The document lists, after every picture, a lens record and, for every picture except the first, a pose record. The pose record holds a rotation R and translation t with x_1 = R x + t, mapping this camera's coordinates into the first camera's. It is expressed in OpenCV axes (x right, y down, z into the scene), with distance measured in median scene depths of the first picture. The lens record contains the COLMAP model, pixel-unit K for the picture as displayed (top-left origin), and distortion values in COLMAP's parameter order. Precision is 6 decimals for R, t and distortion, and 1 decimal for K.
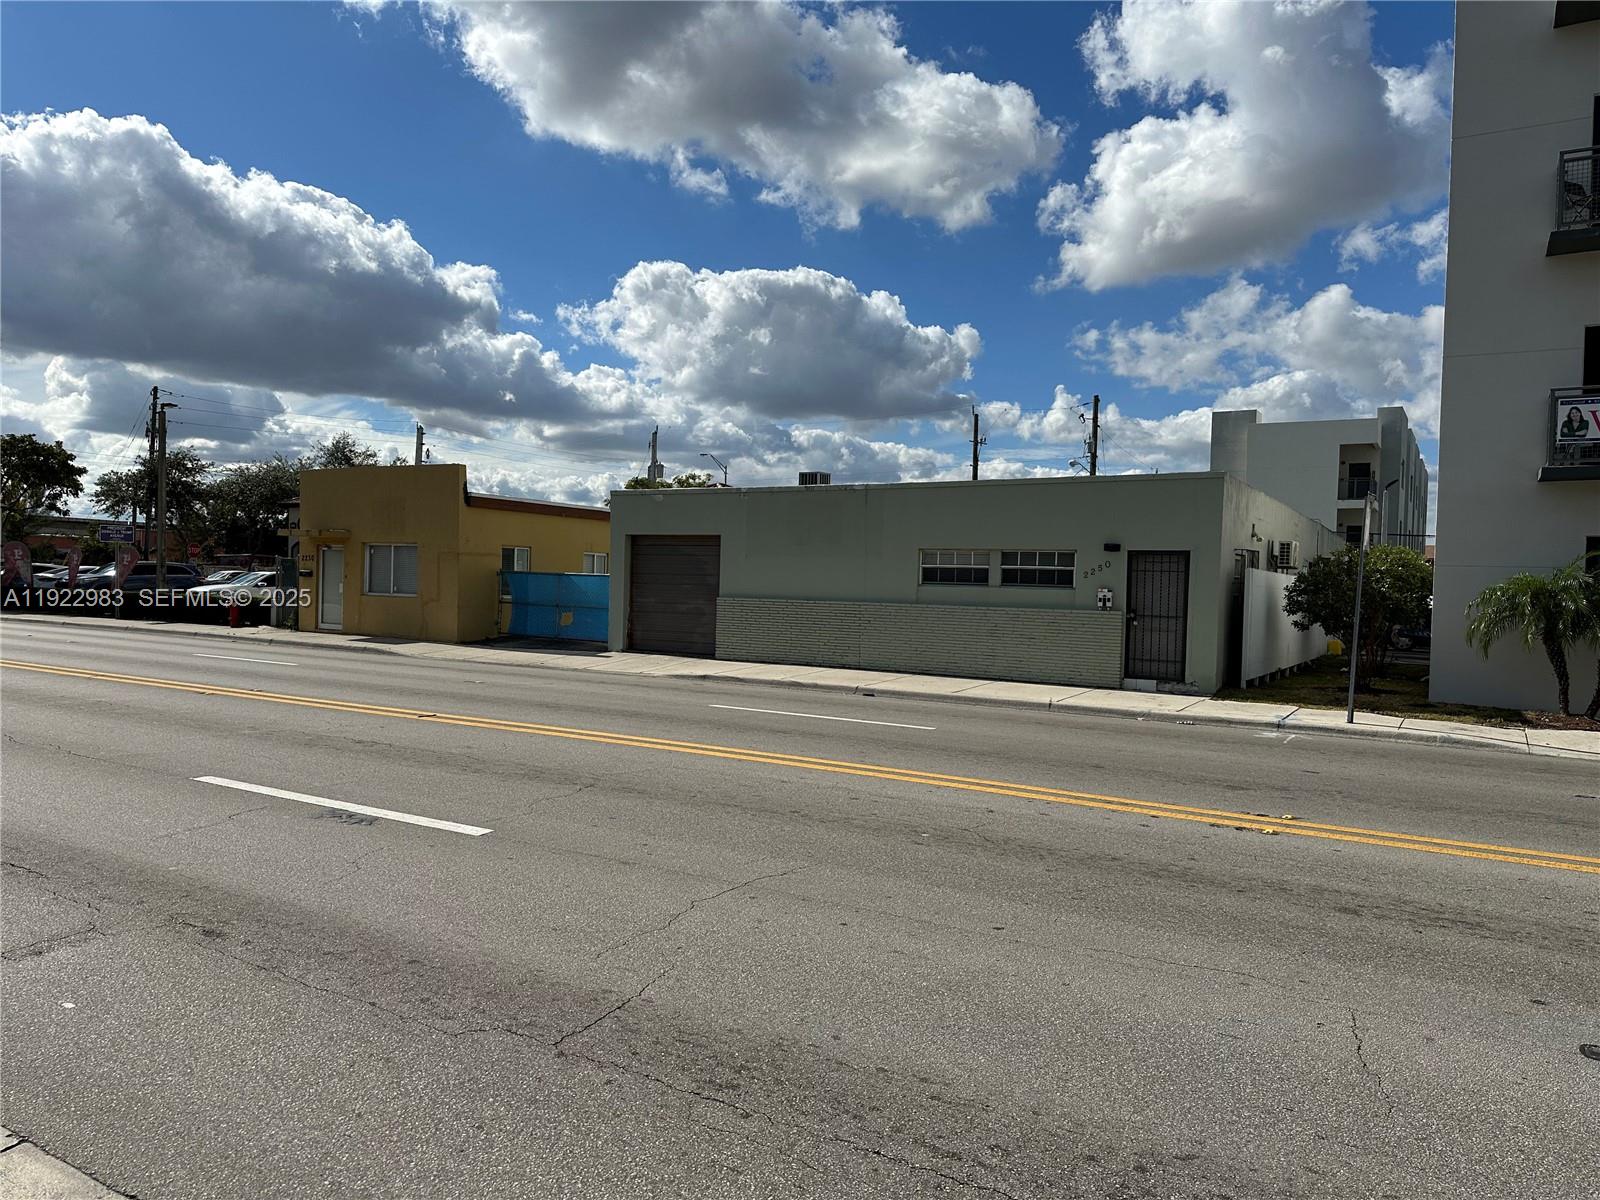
lens RADIAL K [[1119.1, 0, 799.6], [0, 1119.1, 627.8], [0, 0, 1]] dist [0.053264, 0.001151]
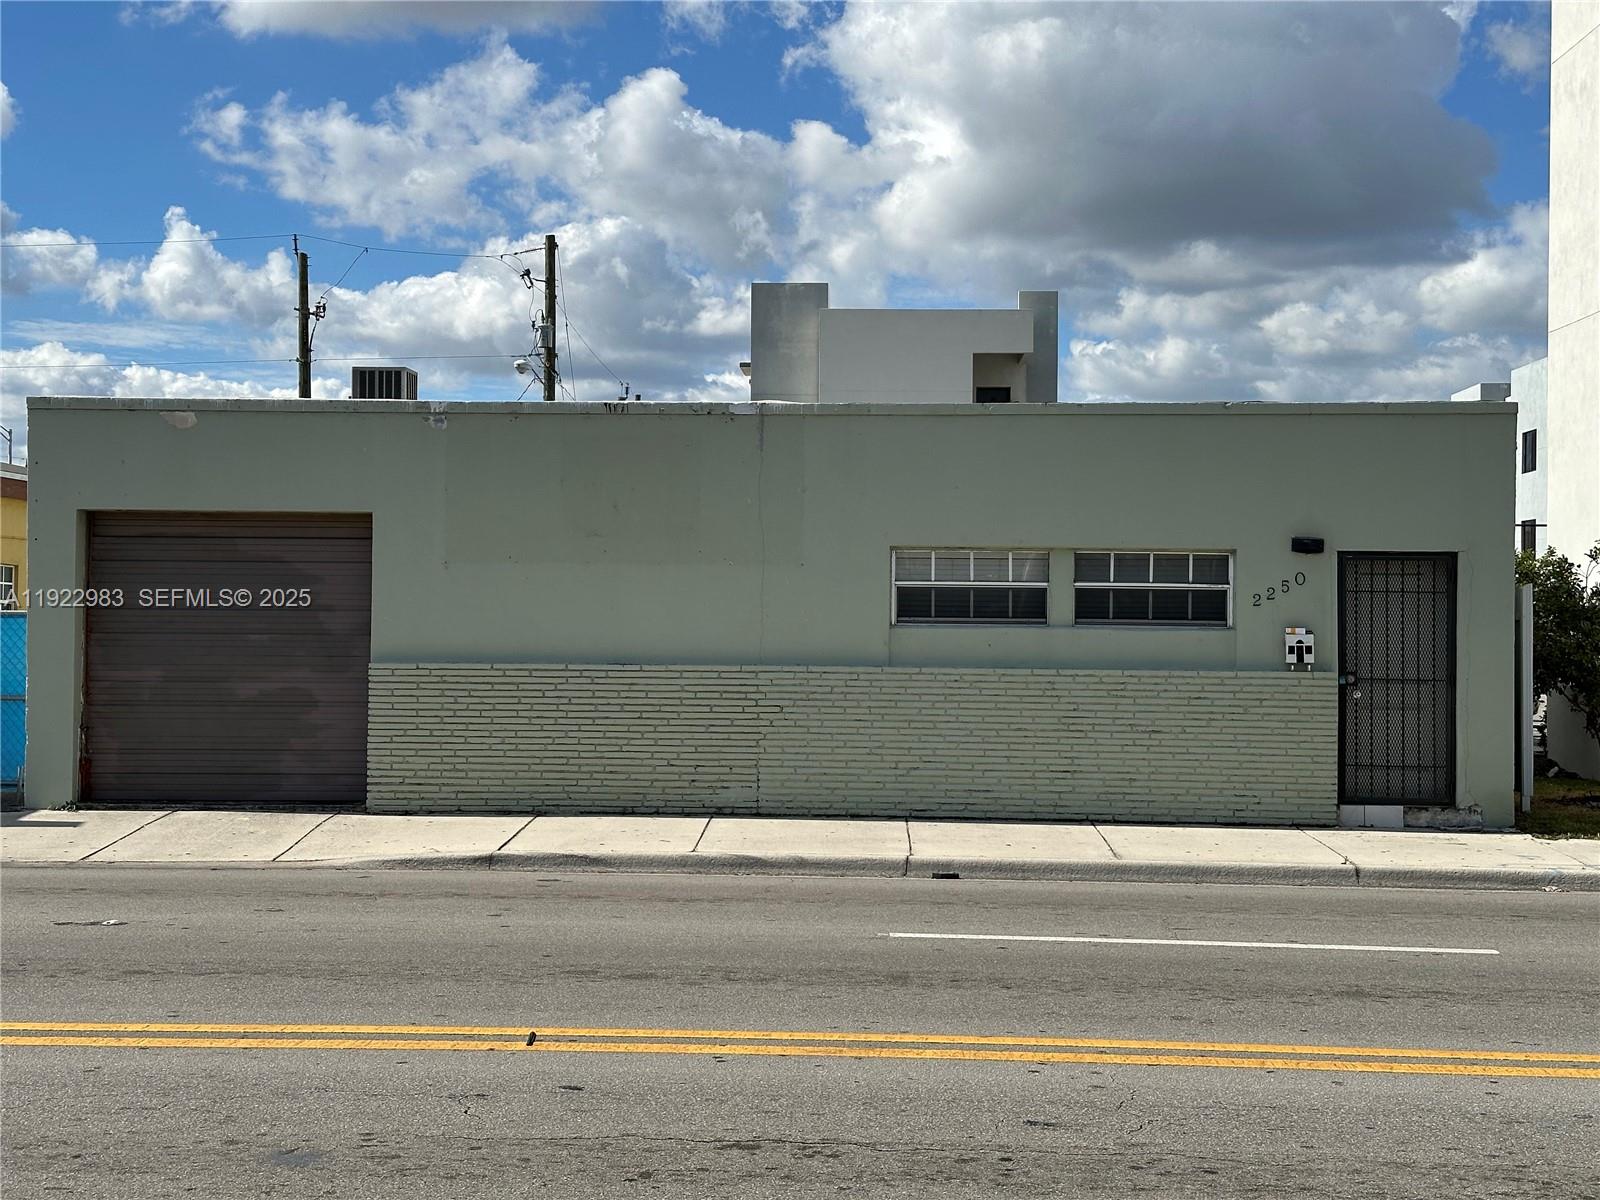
lens RADIAL K [[2213.6, 0, 800.0], [0, 2213.6, 600.0], [0, 0, 1]] dist [0.080284, -0.015392]
pose [[0.874321, -0.013698, 0.485155, -0.074870], [0.033379, 0.998932, -0.031951, -0.004254], [-0.484199, 0.044130, 0.873844, 0.044878]]
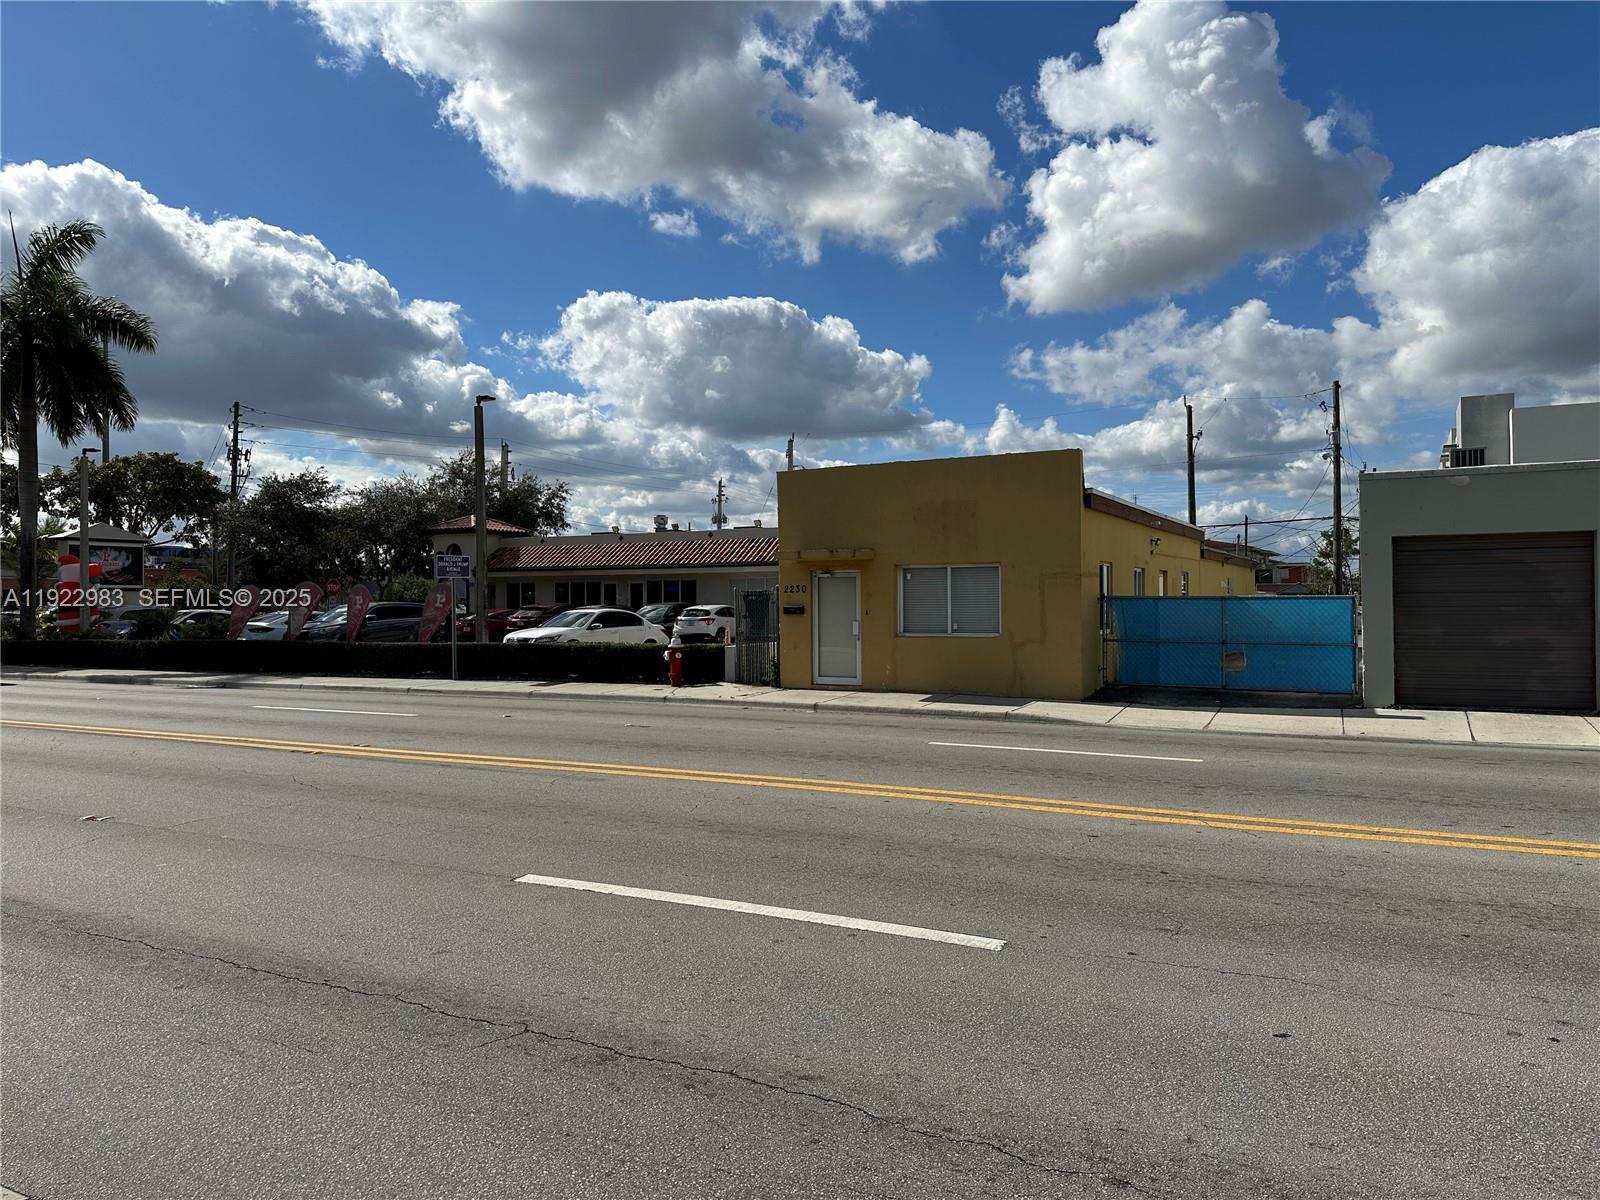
lens RADIAL K [[1086.8, 0, 800.0], [0, 1086.8, 600.0], [0, 0, 1]] dist [0.099041, -0.147127]
pose [[0.997750, -0.035202, 0.057066, -0.139576], [0.037492, 0.998513, -0.039570, -0.007629], [-0.055589, 0.041621, 0.997586, 0.086686]]
